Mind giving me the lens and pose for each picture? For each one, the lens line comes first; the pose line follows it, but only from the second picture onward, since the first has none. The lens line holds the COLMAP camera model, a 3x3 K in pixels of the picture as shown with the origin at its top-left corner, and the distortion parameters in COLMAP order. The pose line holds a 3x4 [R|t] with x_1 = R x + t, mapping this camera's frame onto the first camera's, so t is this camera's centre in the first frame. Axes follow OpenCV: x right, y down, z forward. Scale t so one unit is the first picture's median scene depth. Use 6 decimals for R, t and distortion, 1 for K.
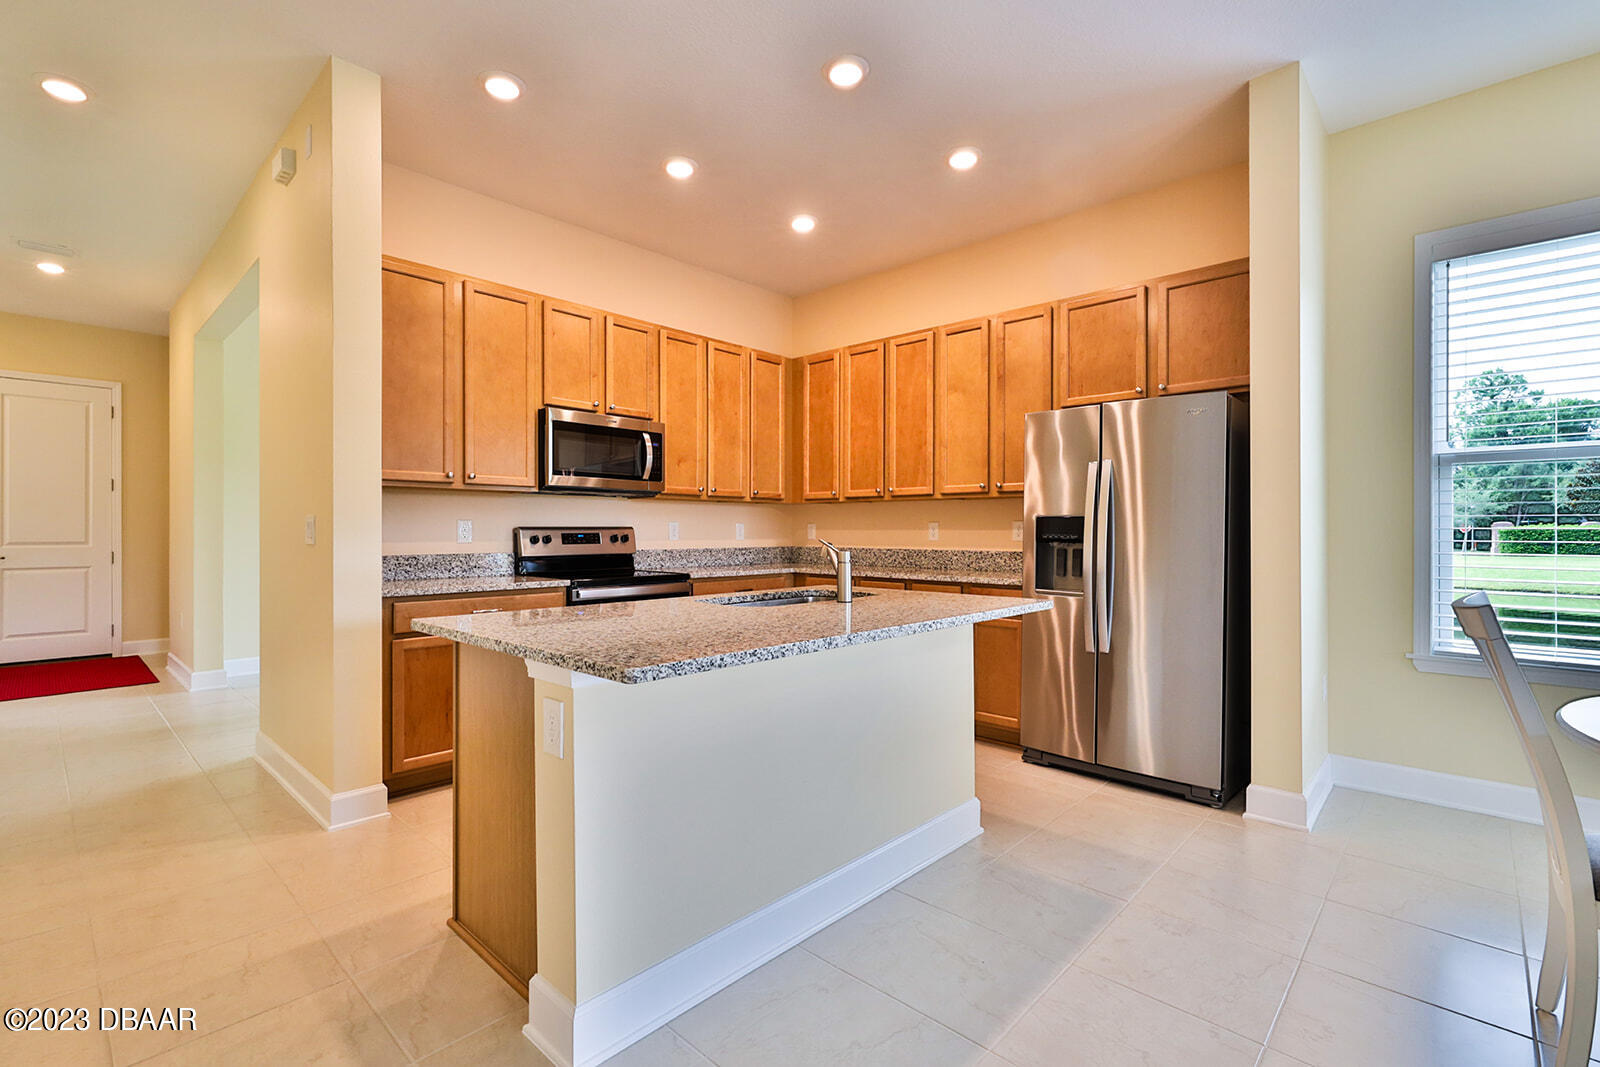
lens RADIAL K [[726.8, 0, 804.6], [0, 726.8, 530.4], [0, 0, 1]] dist [-0.010467, 0.001408]
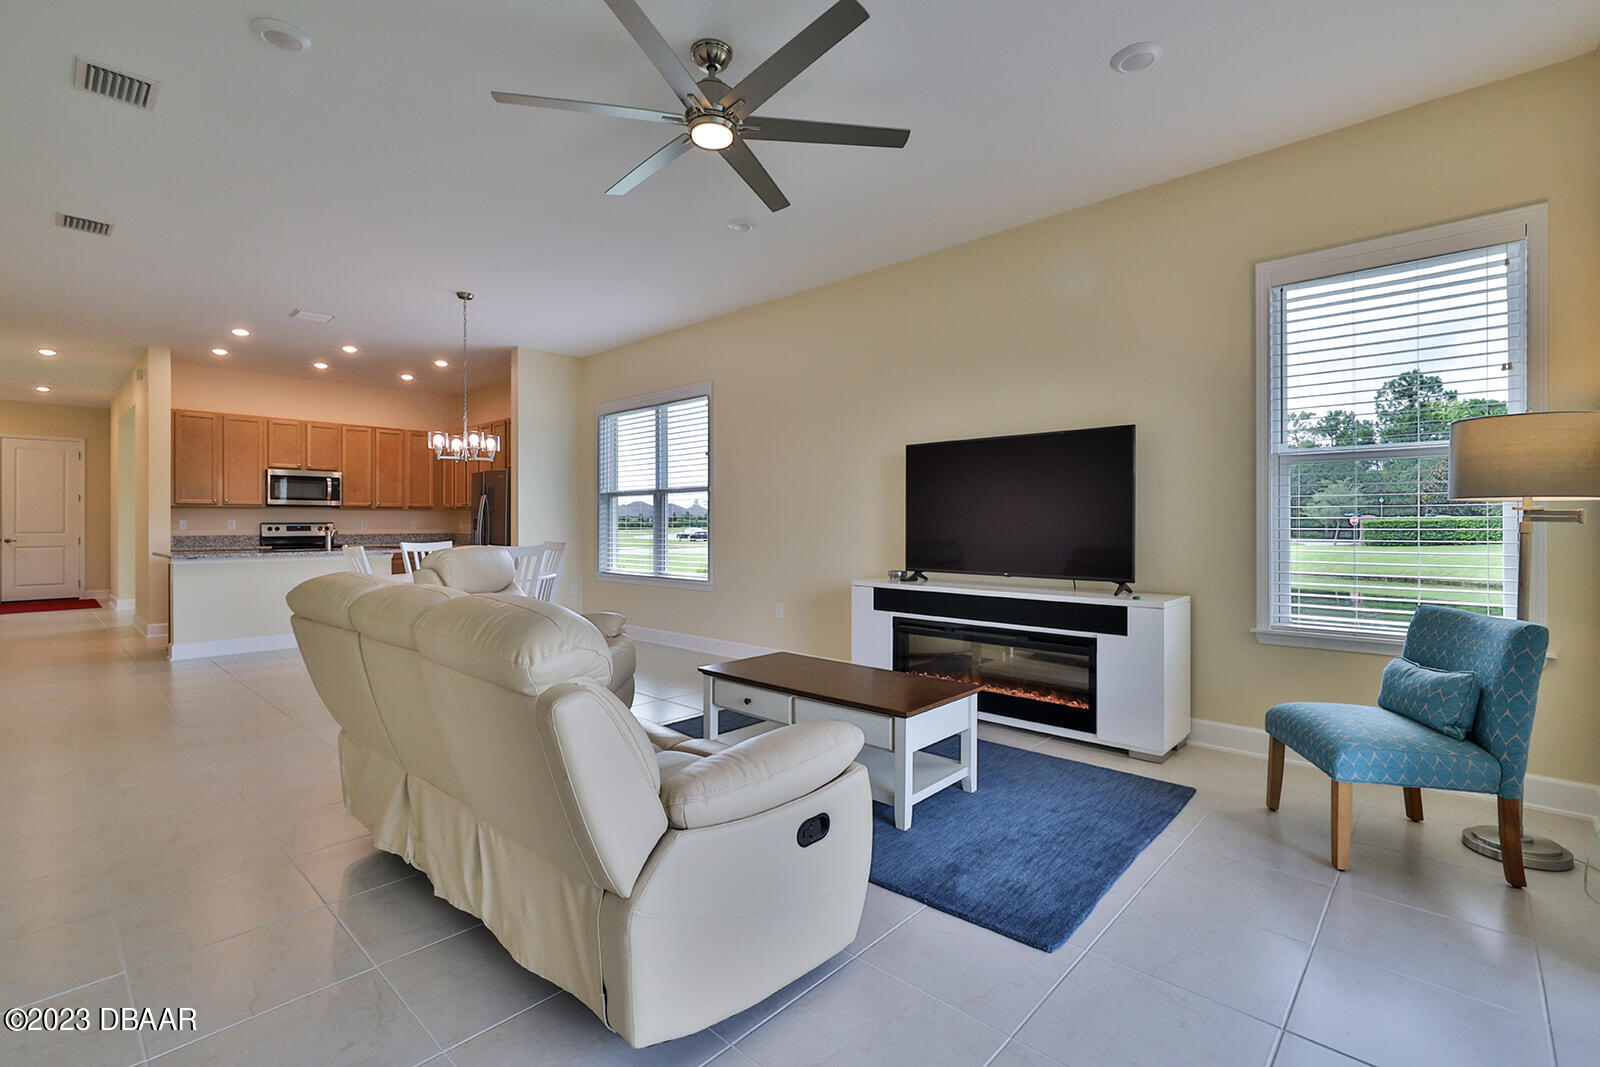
lens RADIAL K [[726.8, 0, 824.3], [0, 726.8, 523.3], [0, 0, 1]] dist [-0.010467, 0.001408]
pose [[0.999869, -0.003579, 0.015783, 1.206007], [0.003583, 0.999994, -0.000219, 0.002633], [-0.015782, 0.000276, 0.999875, -1.138068]]
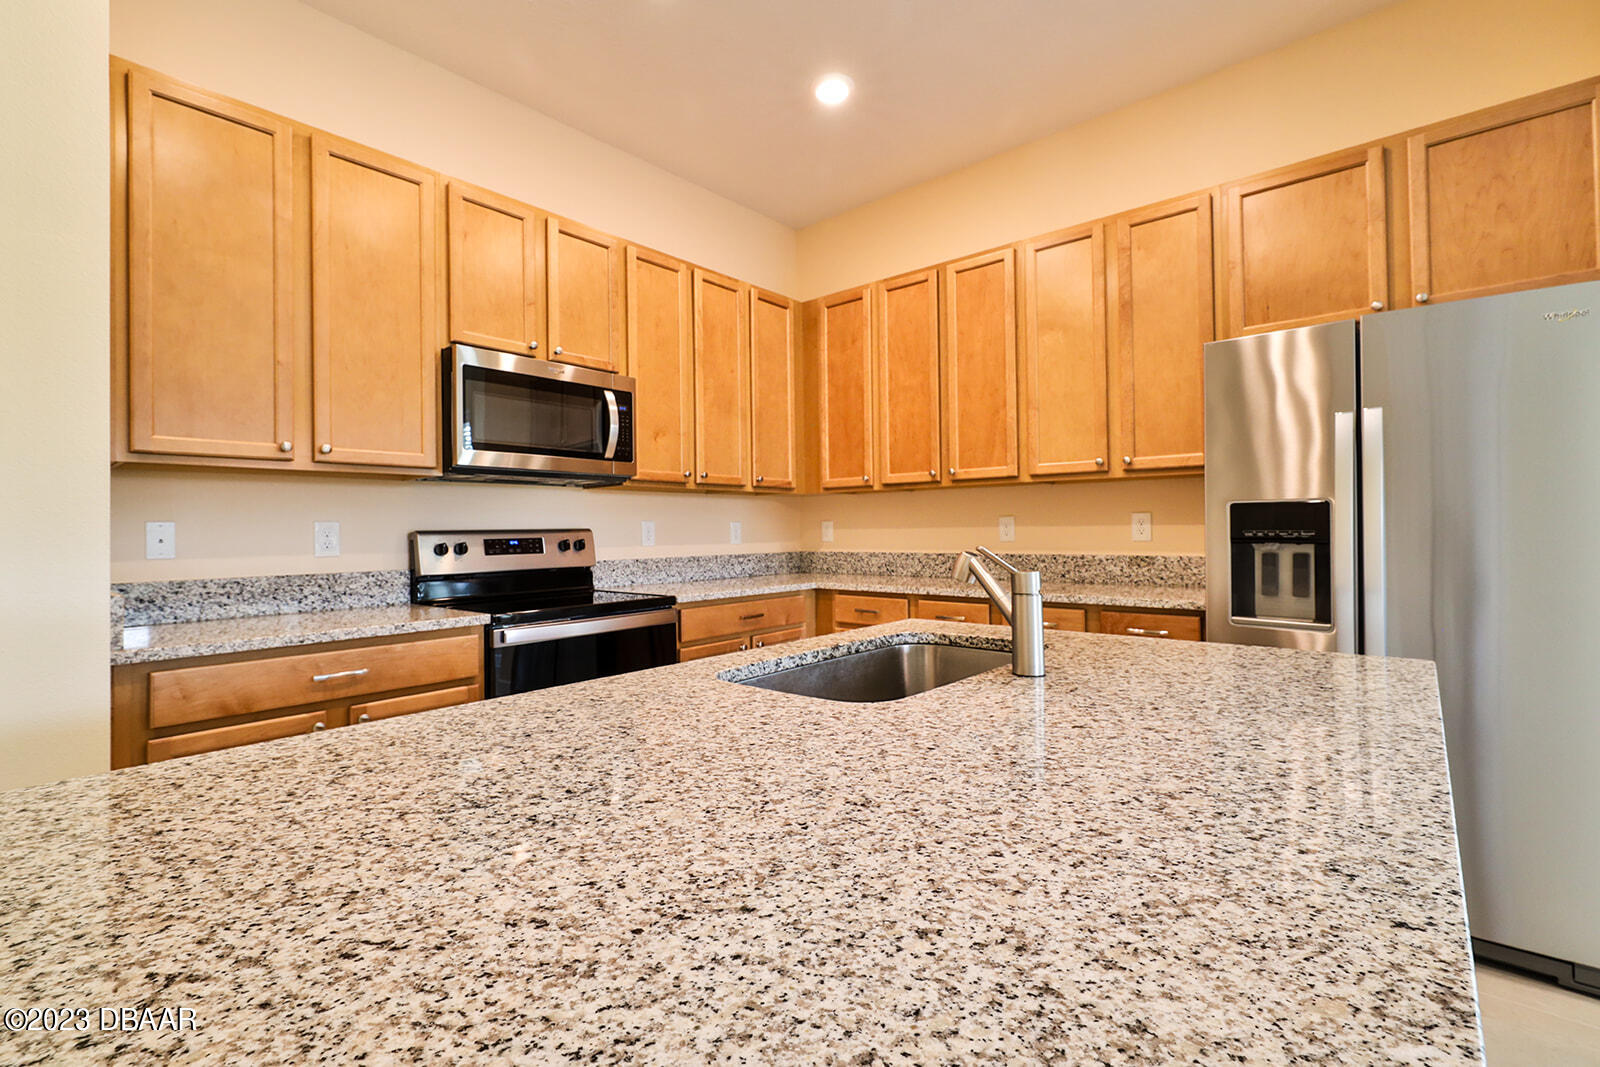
lens RADIAL K [[726.8, 0, 795.5], [0, 726.8, 525.3], [0, 0, 1]] dist [-0.010467, 0.001408]
pose [[0.999138, -0.013873, 0.039125, -0.072368], [0.014128, 0.999881, -0.006249, -0.000673], [-0.039034, 0.006796, 0.999215, 0.317278]]
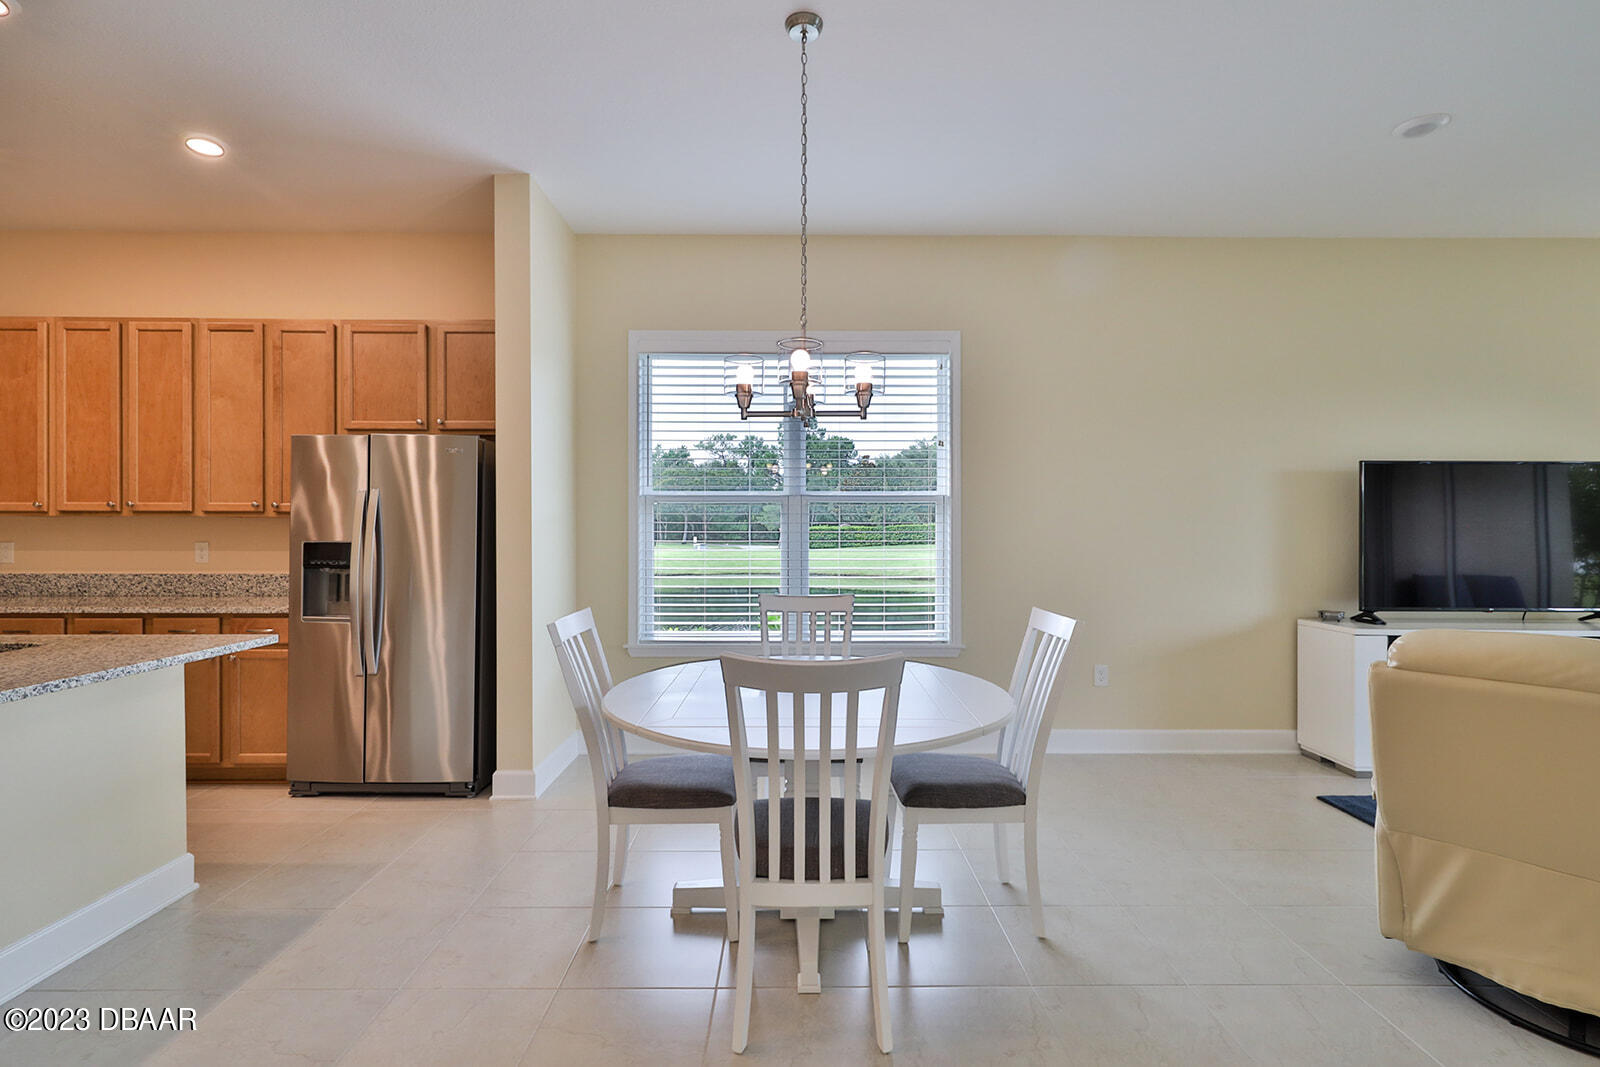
lens RADIAL K [[741.1, 0, 804.7], [0, 741.1, 532.6], [0, 0, 1]] dist [0.002391, 0.000772]
pose [[0.722323, -0.004457, 0.691542, 0.097268], [0.000557, 0.999983, 0.005863, -0.031053], [-0.691556, -0.003849, 0.722313, -0.152491]]
